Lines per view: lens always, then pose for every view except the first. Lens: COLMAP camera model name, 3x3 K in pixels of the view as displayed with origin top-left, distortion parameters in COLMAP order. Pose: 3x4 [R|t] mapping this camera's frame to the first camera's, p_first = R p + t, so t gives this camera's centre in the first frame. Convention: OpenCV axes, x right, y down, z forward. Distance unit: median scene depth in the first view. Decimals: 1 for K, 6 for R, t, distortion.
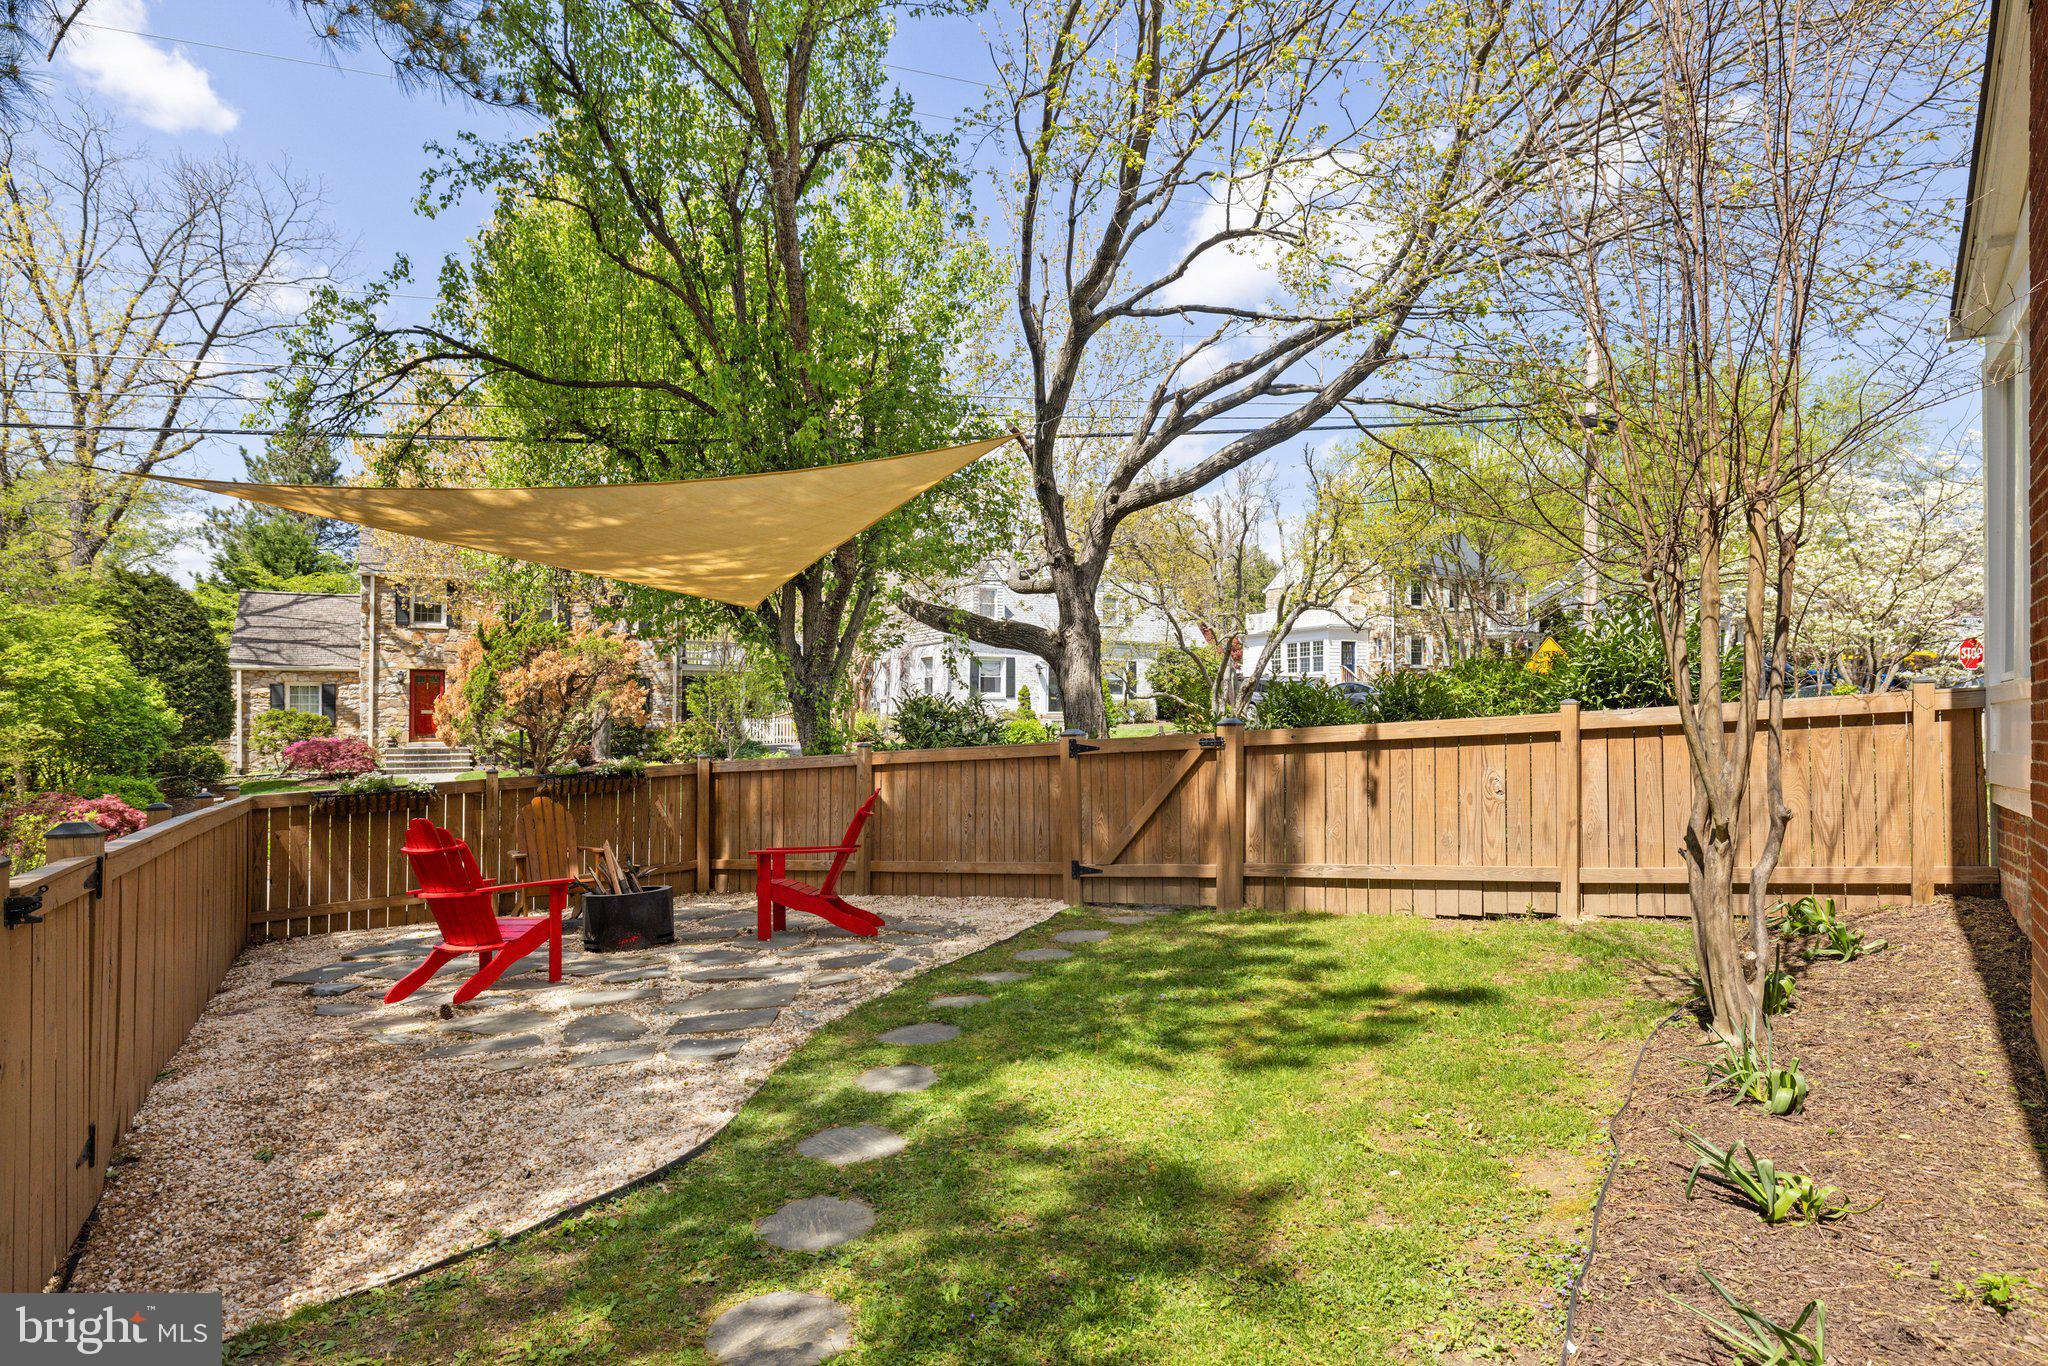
lens RADIAL K [[1211.8, 0, 1022.9], [0, 1211.8, 720.0], [0, 0, 1]] dist [0.002725, 0.000557]
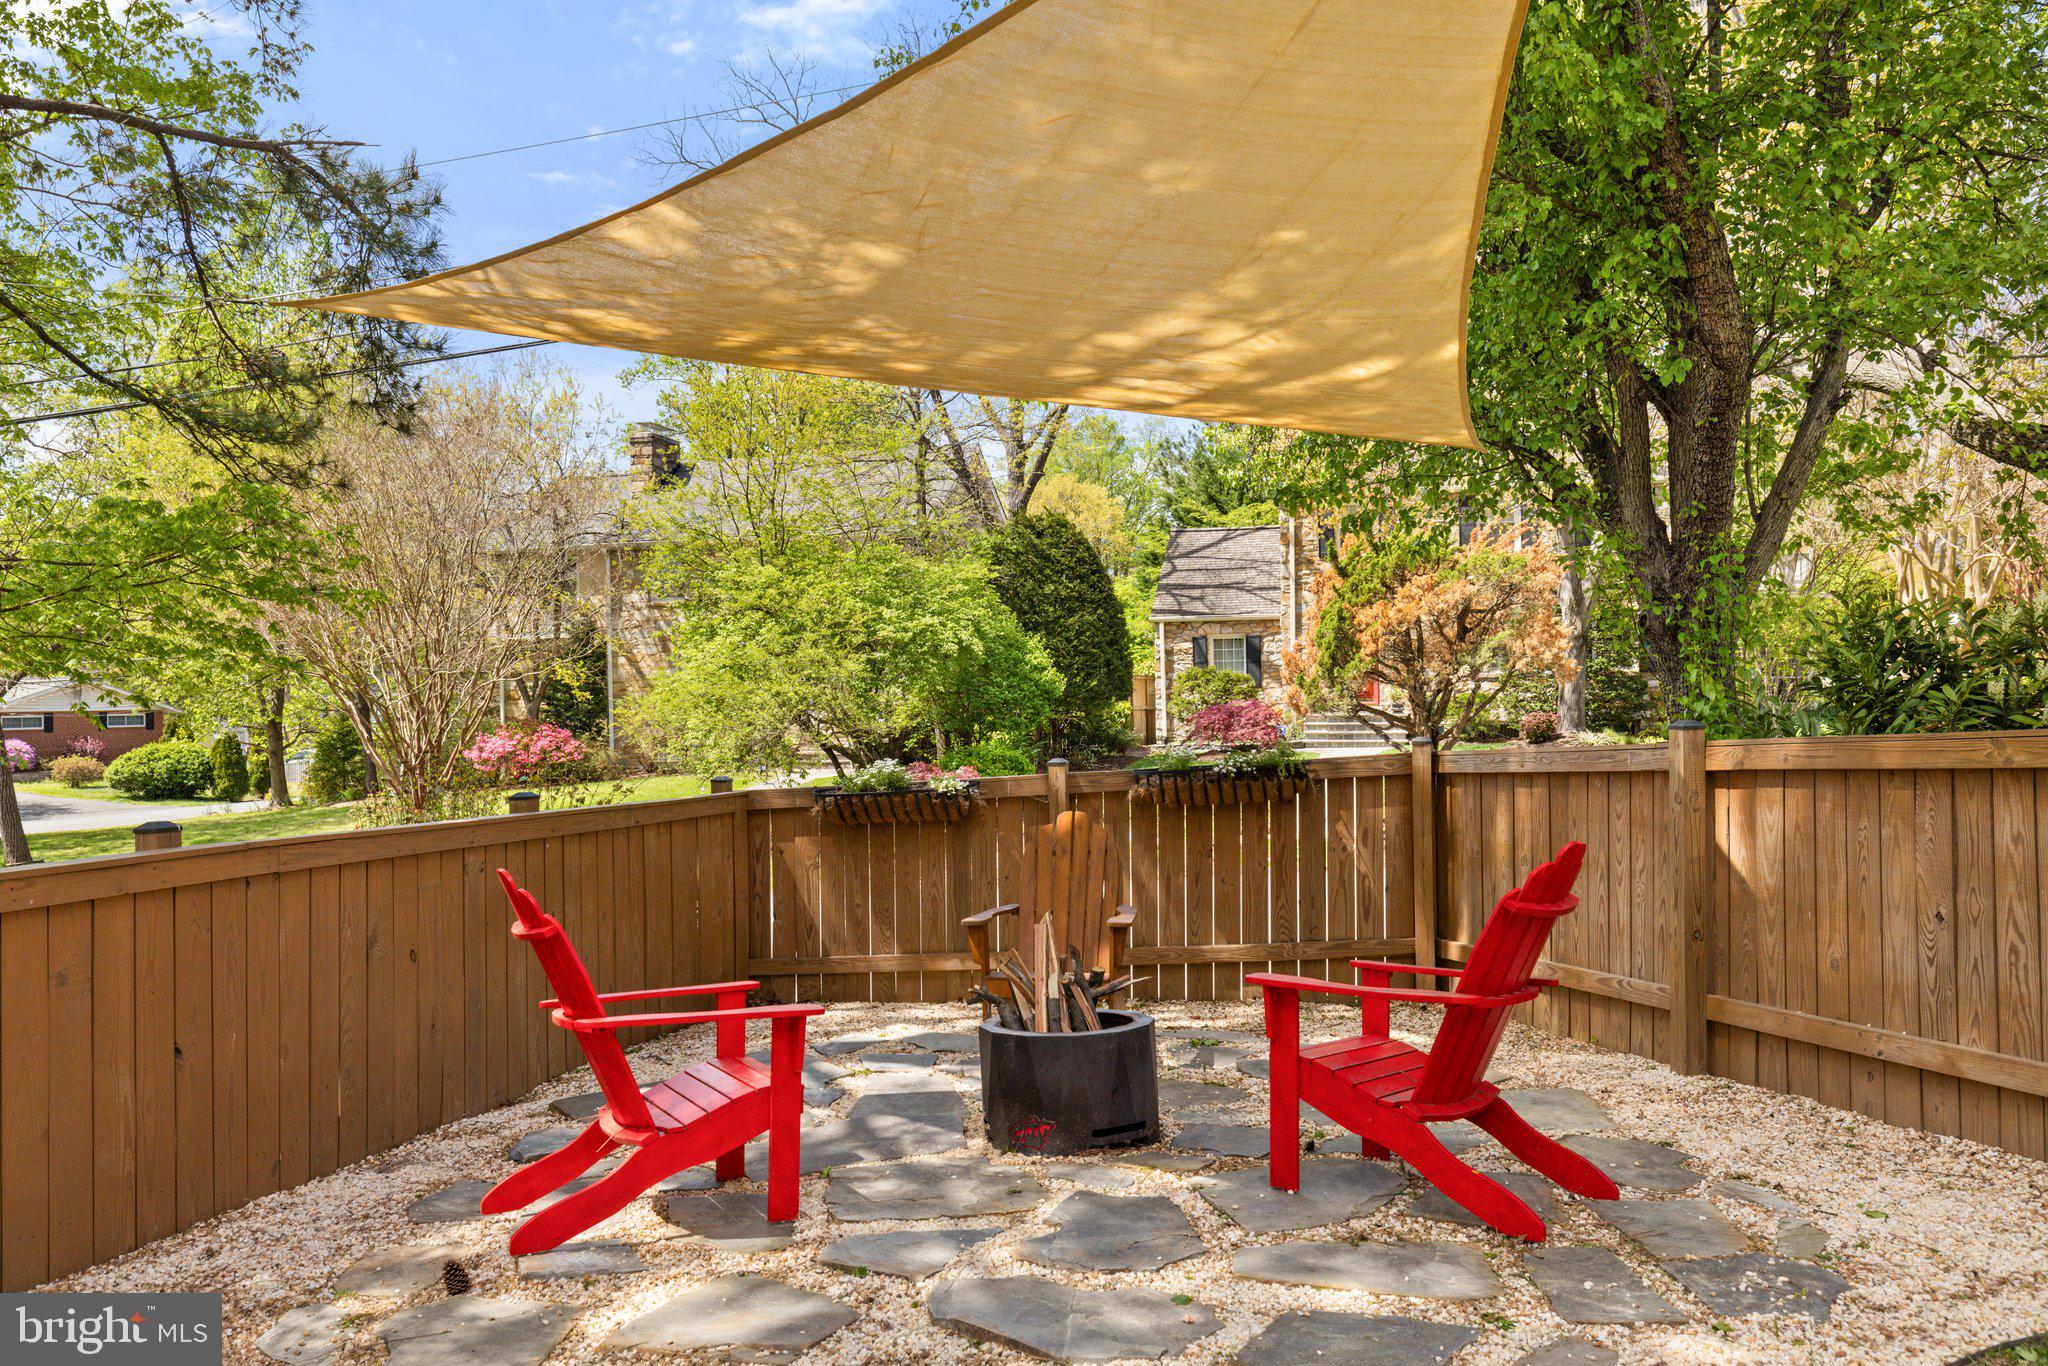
lens RADIAL K [[1526.7, 0, 1024.0], [0, 1526.7, 683.0], [0, 0, 1]] dist [0.000947, 0.000234]
pose [[0.728289, -0.007607, -0.685227, 0.025961], [0.010014, 0.999950, -0.000458, 0.001642], [0.685196, -0.006528, 0.728329, 0.174171]]
